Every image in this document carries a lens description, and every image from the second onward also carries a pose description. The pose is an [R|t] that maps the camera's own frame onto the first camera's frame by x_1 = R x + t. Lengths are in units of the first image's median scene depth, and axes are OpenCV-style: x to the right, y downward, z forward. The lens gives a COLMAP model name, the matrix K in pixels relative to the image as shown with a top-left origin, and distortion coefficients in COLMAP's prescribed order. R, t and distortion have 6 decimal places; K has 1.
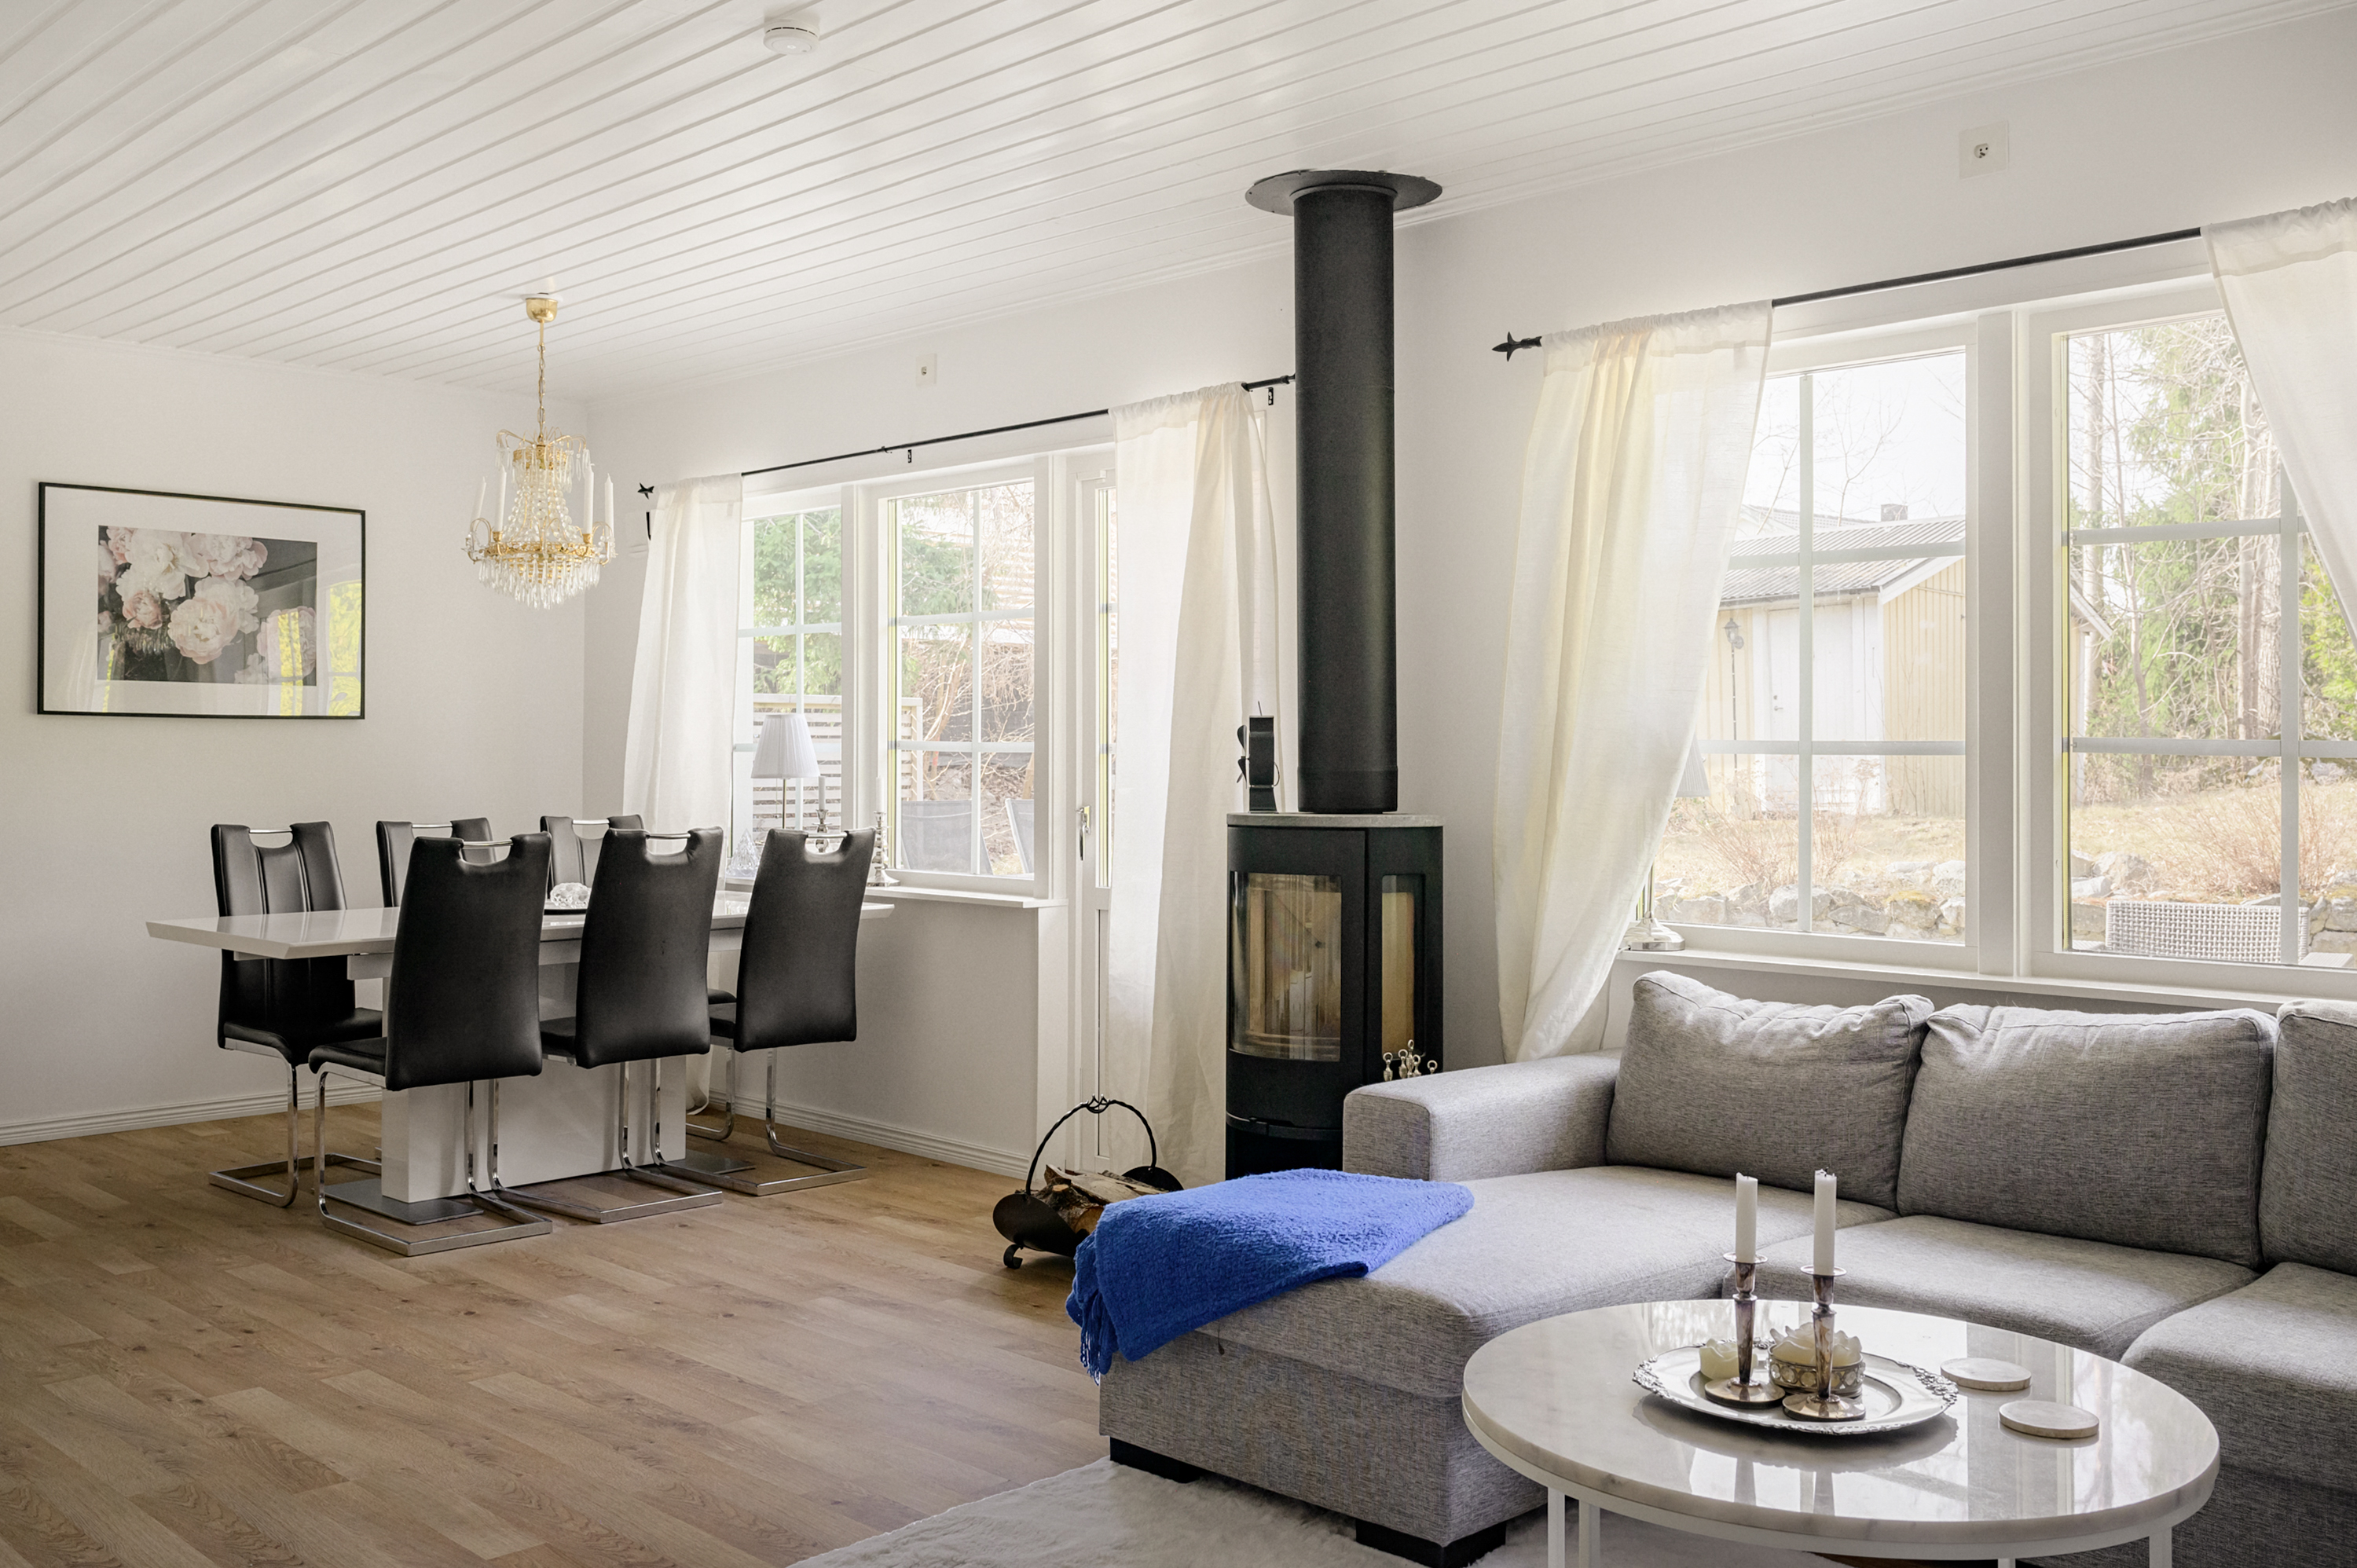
lens RADIAL K [[2193.1, 0, 1173.0], [0, 2193.1, 783.4], [0, 0, 1]] dist [0.092824, 0.000000]
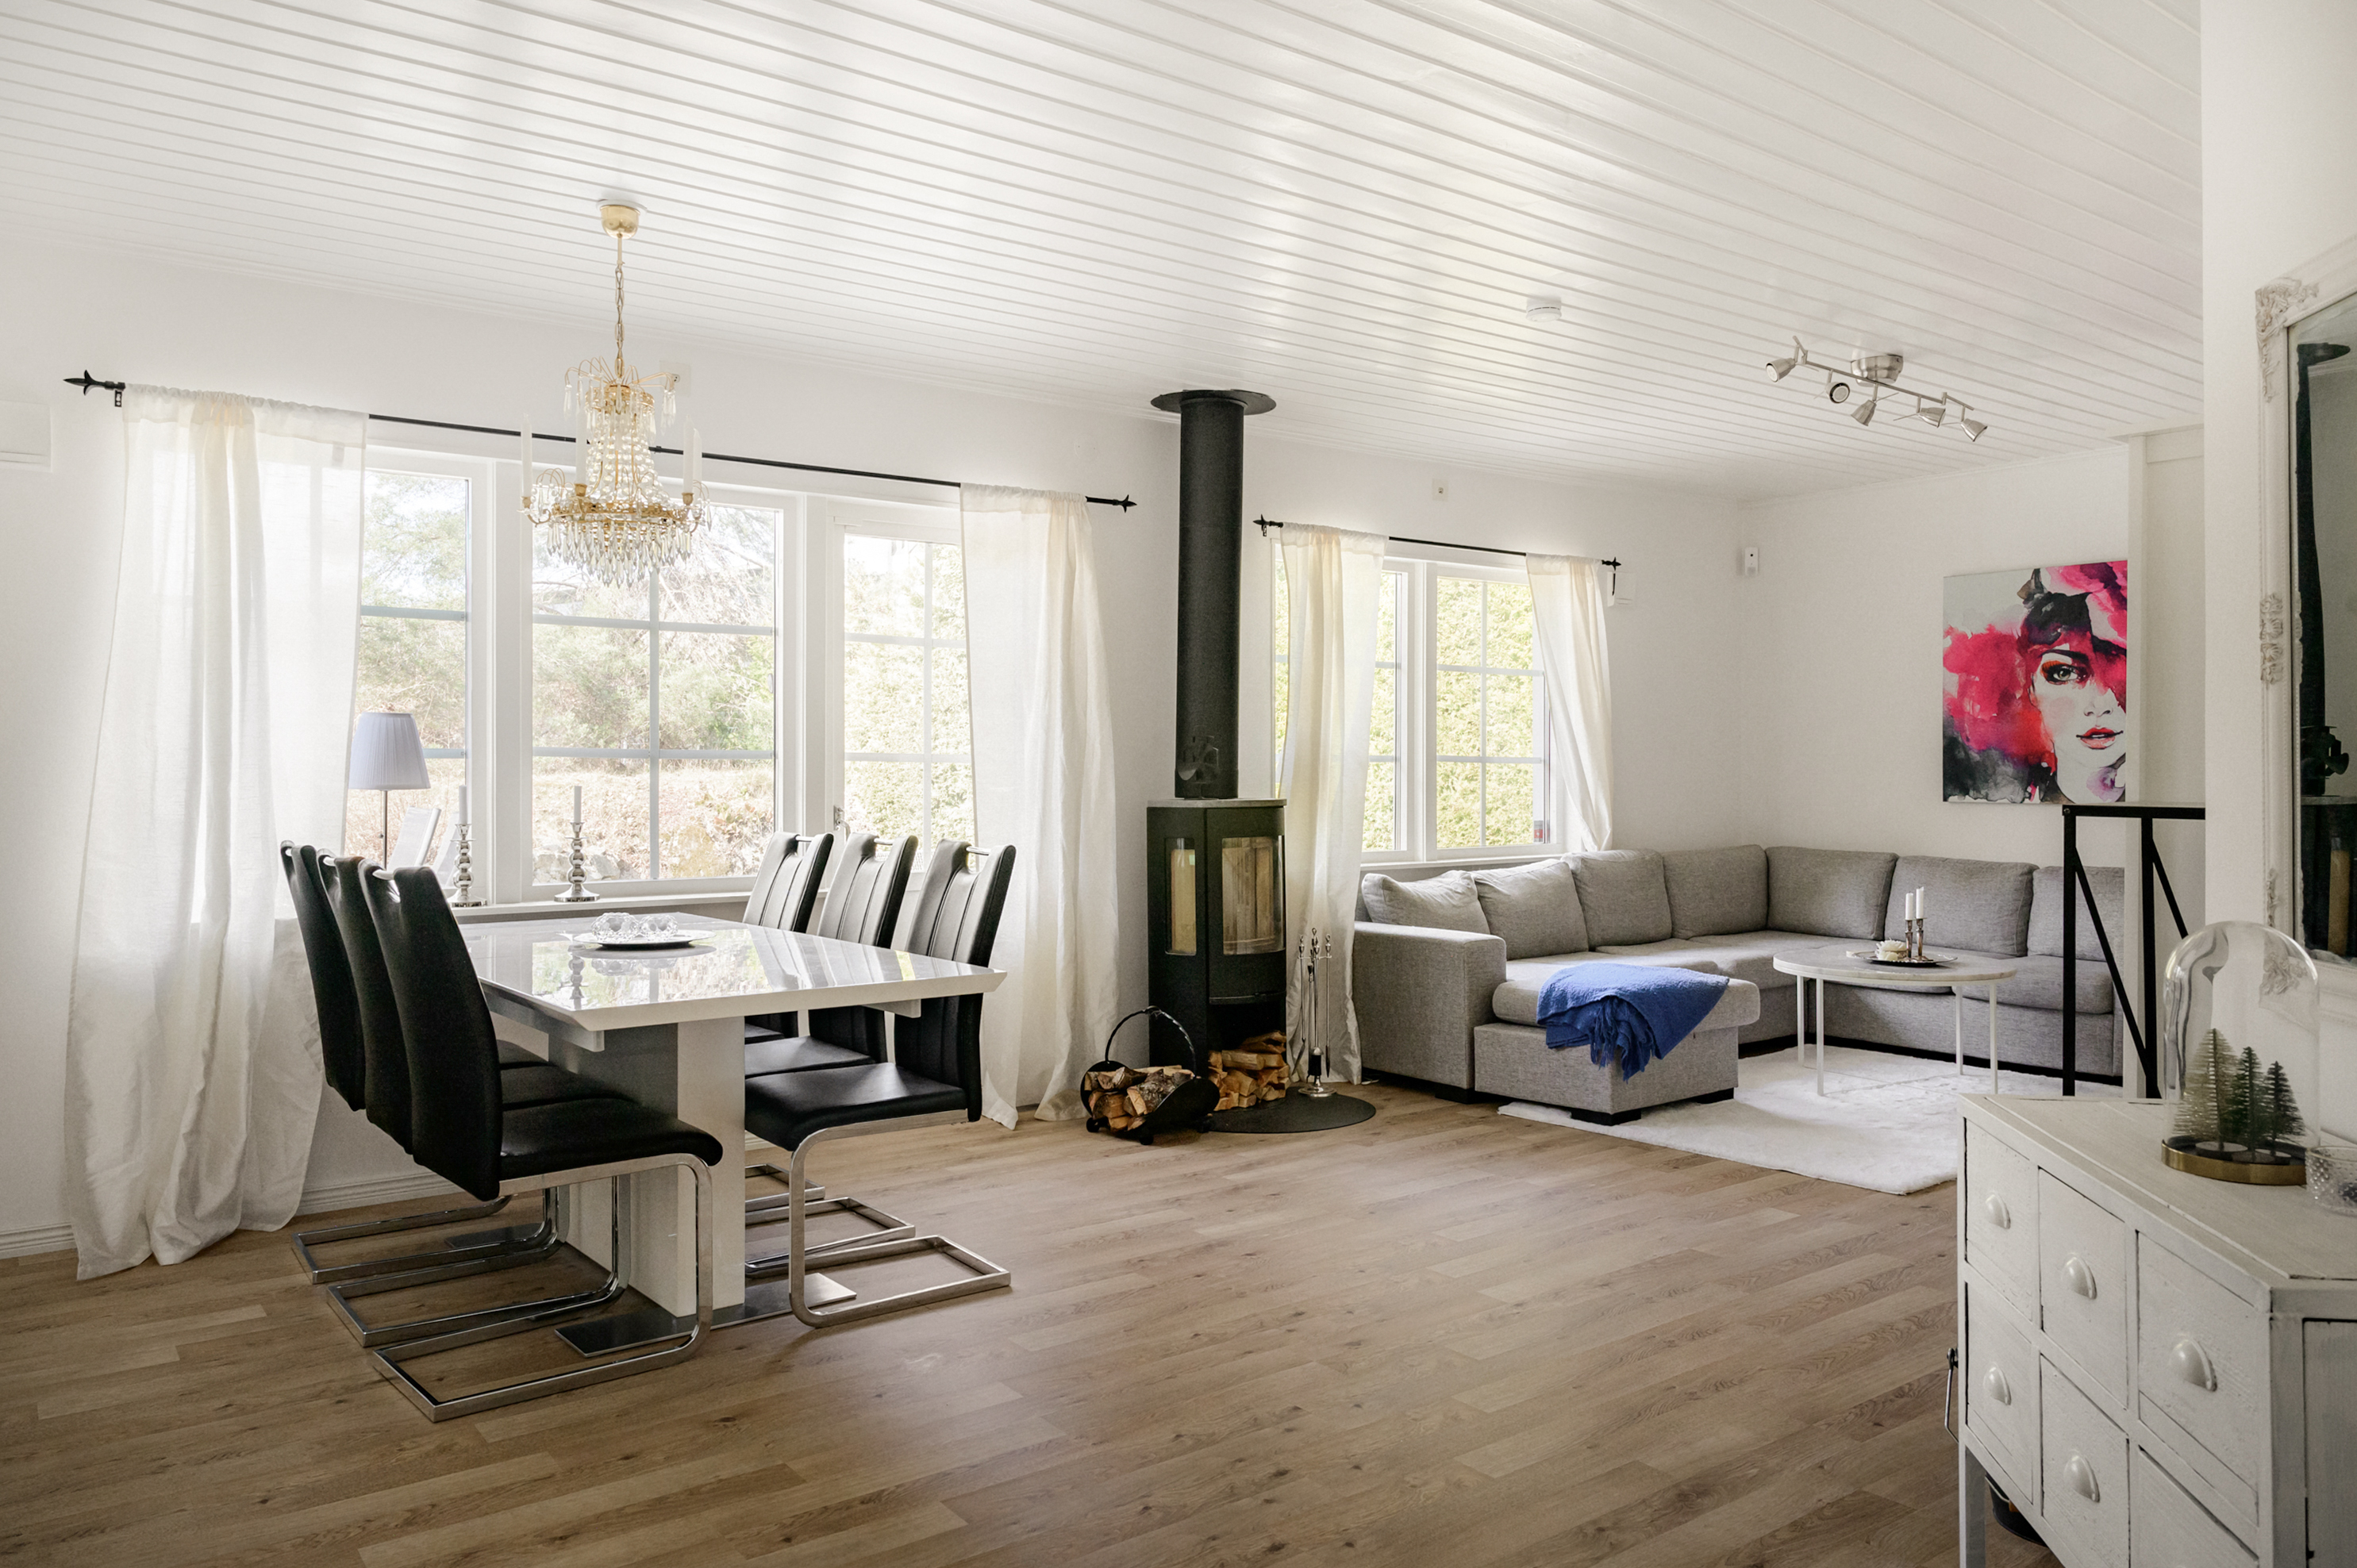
lens RADIAL K [[1621.8, 0, 1169.1], [0, 1621.8, 764.1], [0, 0, 1]] dist [-0.000464, 0.006635]
pose [[0.089537, 0.015898, 0.995857, -1.125888], [0.038032, 0.999089, -0.019369, 0.012894], [-0.995257, 0.039609, 0.088851, 0.974761]]
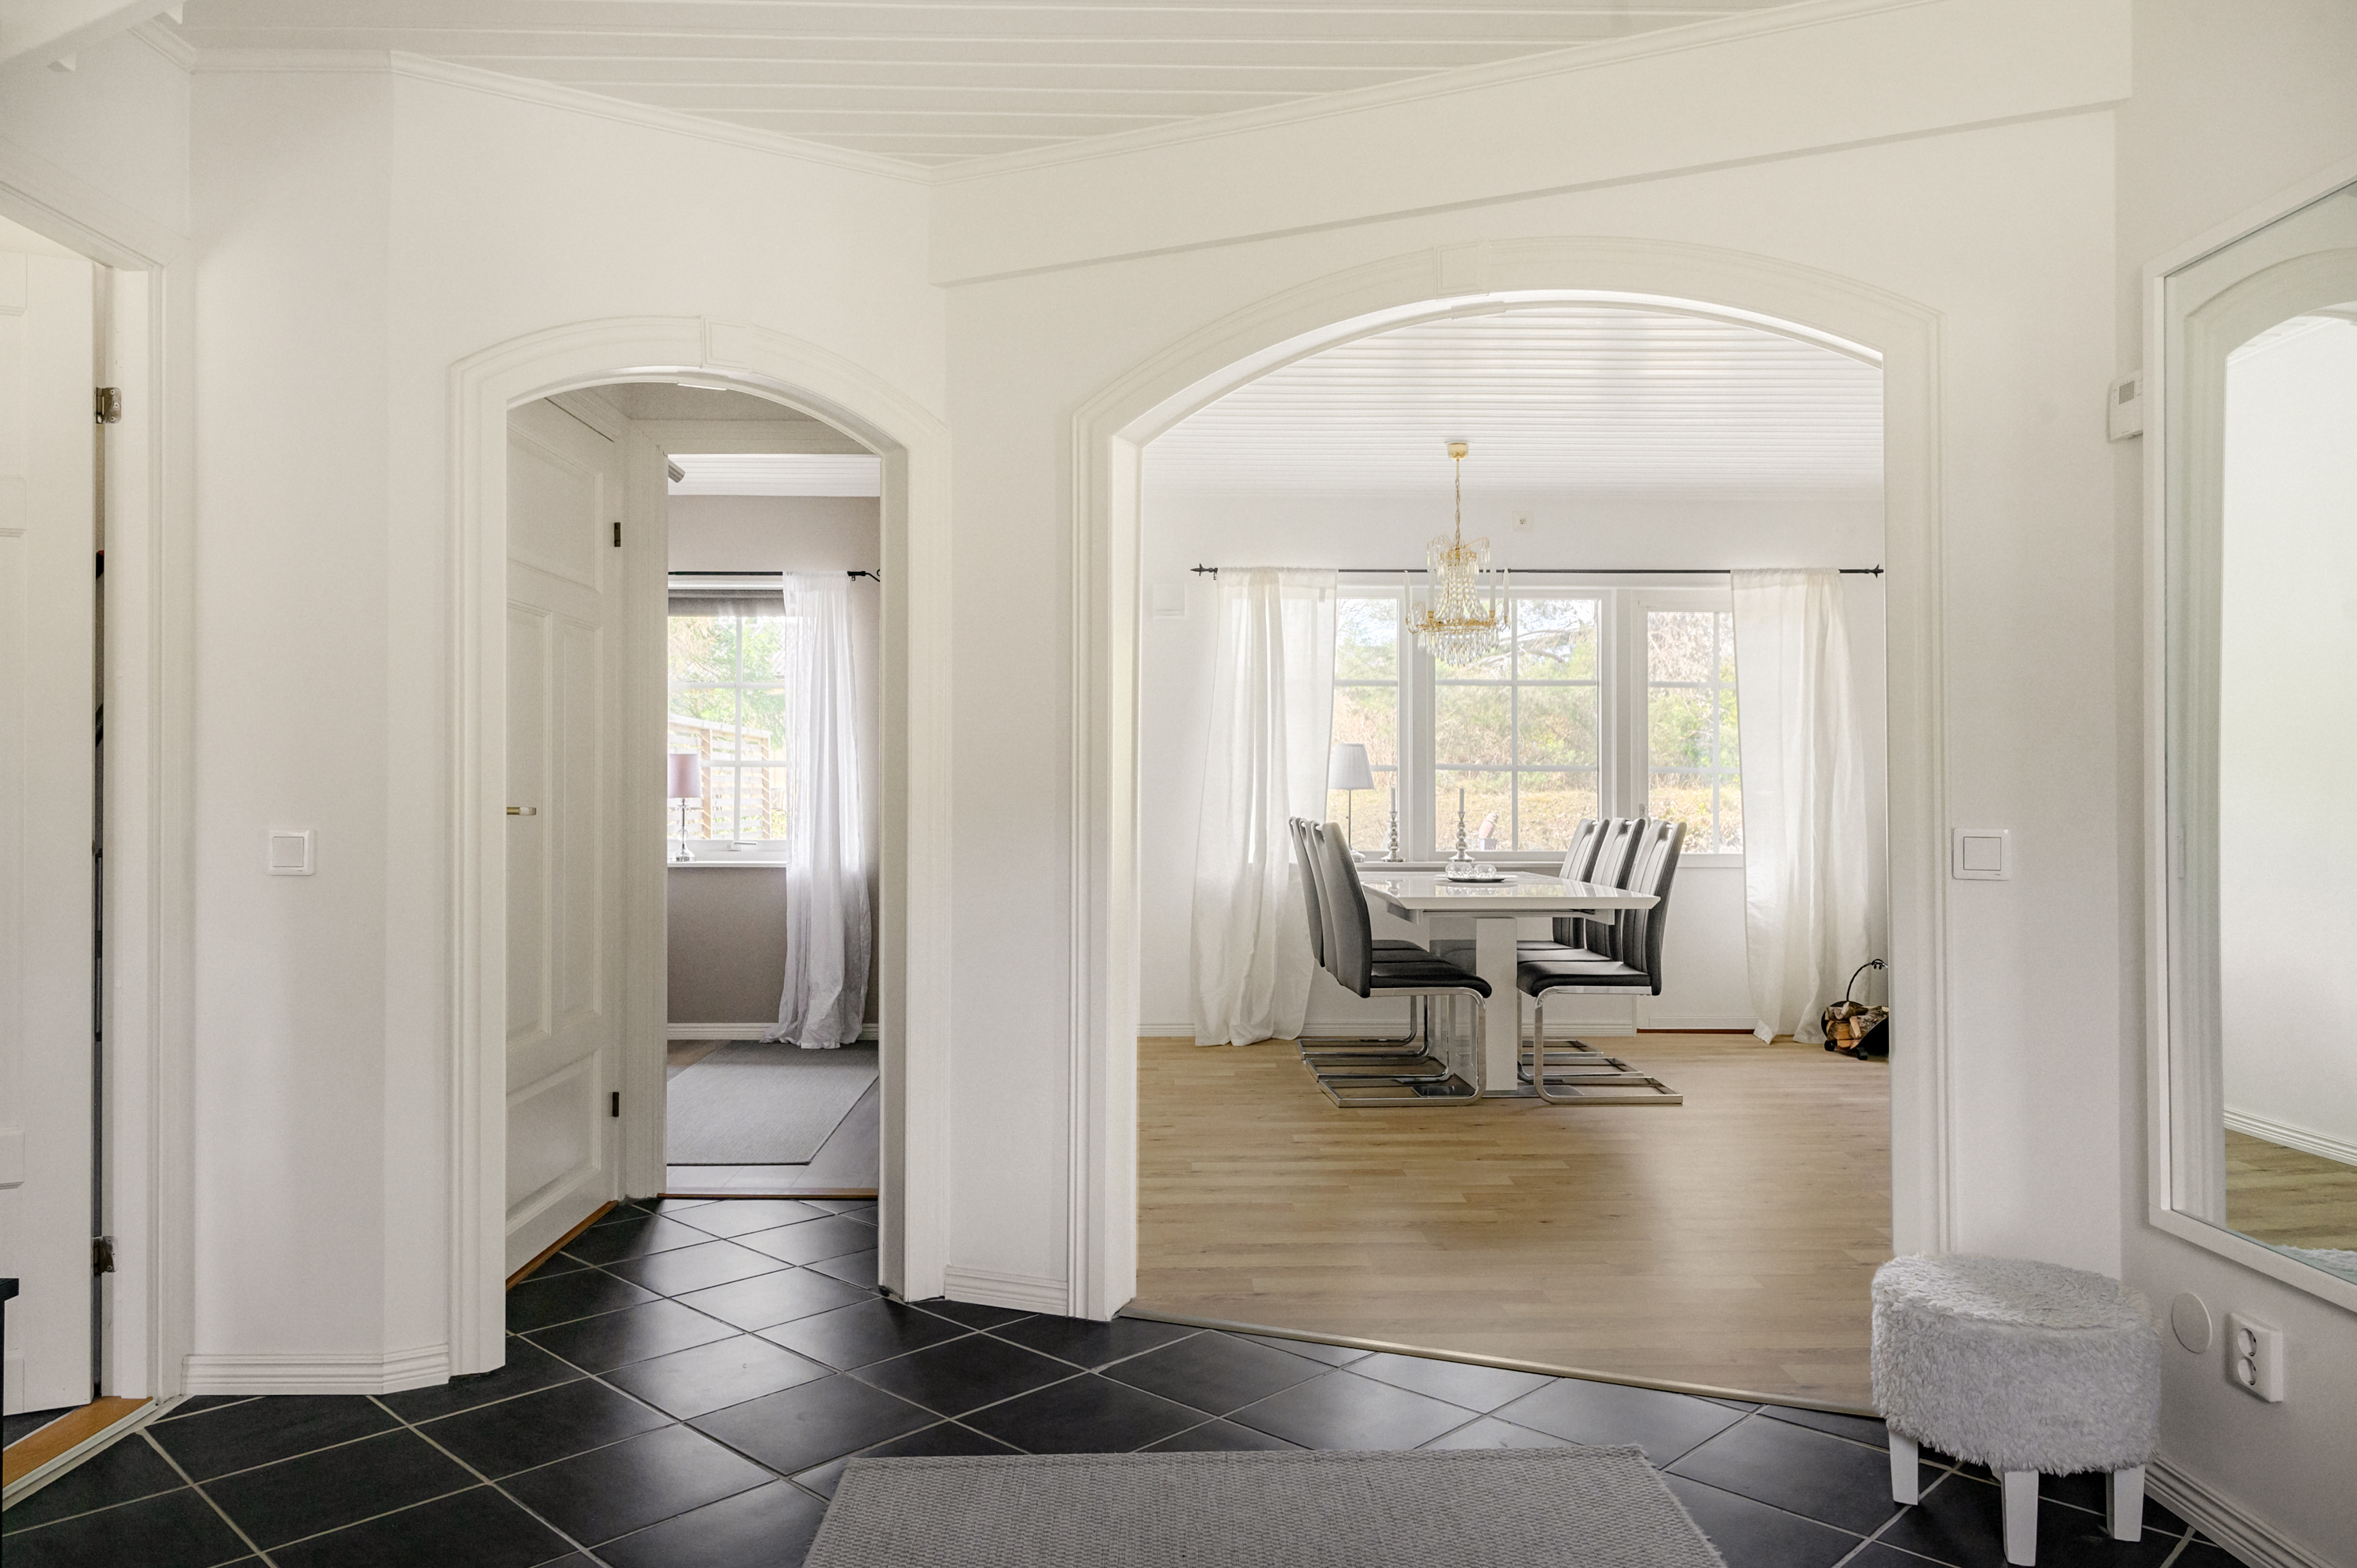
lens RADIAL K [[1581.8, 0, 1181.4], [0, 1581.8, 789.3], [0, 0, 1]] dist [0.006827, 0.001614]
pose [[0.652090, 0.016404, 0.757964, -1.850809], [0.018067, 0.999146, -0.037167, 0.077397], [-0.757926, 0.037930, 0.651236, 0.316032]]
